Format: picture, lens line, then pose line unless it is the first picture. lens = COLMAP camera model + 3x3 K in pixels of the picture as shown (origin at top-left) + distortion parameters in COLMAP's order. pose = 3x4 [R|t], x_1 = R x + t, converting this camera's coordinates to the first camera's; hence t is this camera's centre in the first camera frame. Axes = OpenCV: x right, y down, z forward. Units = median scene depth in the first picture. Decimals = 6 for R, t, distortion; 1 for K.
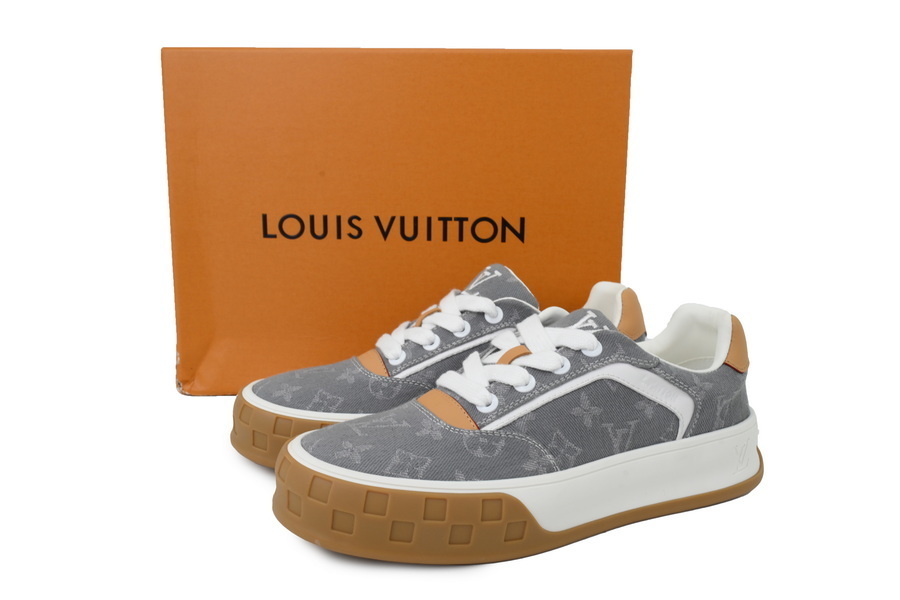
lens RADIAL K [[778.5, 0, 451.7], [0, 778.5, 302.3], [0, 0, 1]] dist [0.005017, 0.001437]
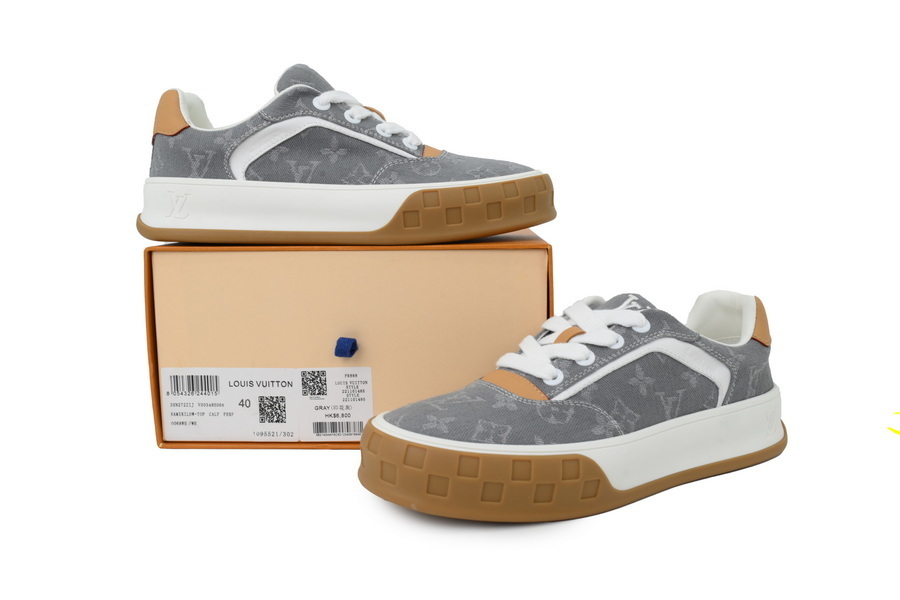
lens RADIAL K [[778.5, 0, 448.1], [0, 778.5, 297.8], [0, 0, 1]] dist [0.005017, 0.001437]
pose [[0.996974, -0.028982, 0.072131, -0.178211], [0.032390, 0.998391, -0.046535, 0.064933], [-0.070667, 0.048730, 0.996309, -0.087191]]
